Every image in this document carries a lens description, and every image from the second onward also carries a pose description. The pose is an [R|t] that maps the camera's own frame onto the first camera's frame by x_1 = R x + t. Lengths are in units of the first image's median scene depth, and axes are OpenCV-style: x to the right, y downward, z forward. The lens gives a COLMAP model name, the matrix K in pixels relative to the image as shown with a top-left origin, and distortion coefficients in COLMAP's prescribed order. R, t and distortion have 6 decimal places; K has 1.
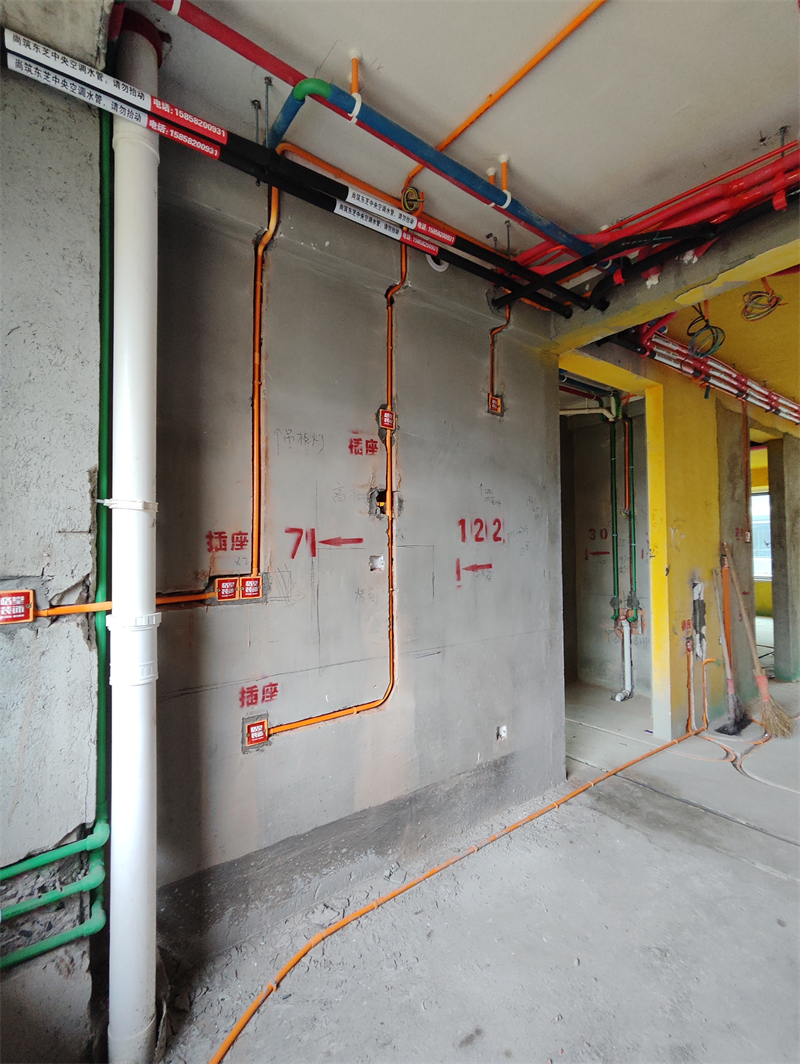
lens RADIAL K [[486.6, 0, 363.7], [0, 486.6, 528.8], [0, 0, 1]] dist [-0.000678, -0.000370]
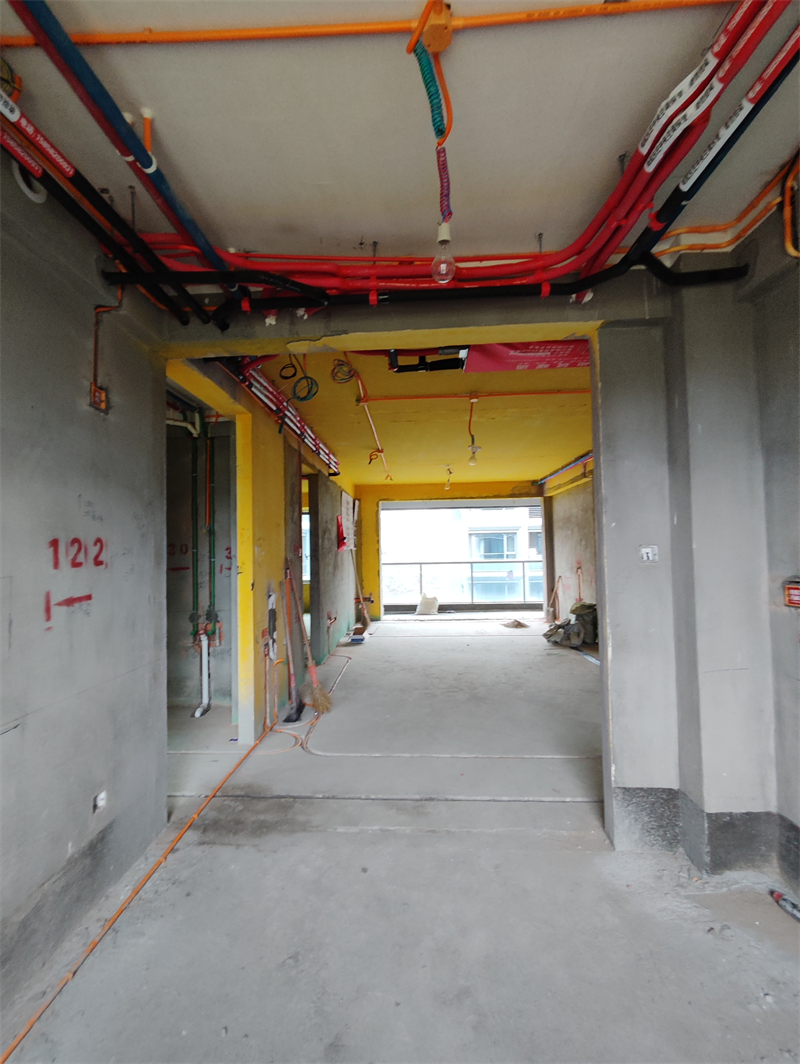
lens RADIAL K [[493.7, 0, 400.0], [0, 493.7, 532.0], [0, 0, 1]] dist [-0.001841, 0.008113]
pose [[0.612925, 0.027036, 0.789678, -0.066695], [-0.015086, 0.999633, -0.022515, -0.018611], [-0.789997, 0.001887, 0.613108, 0.087859]]
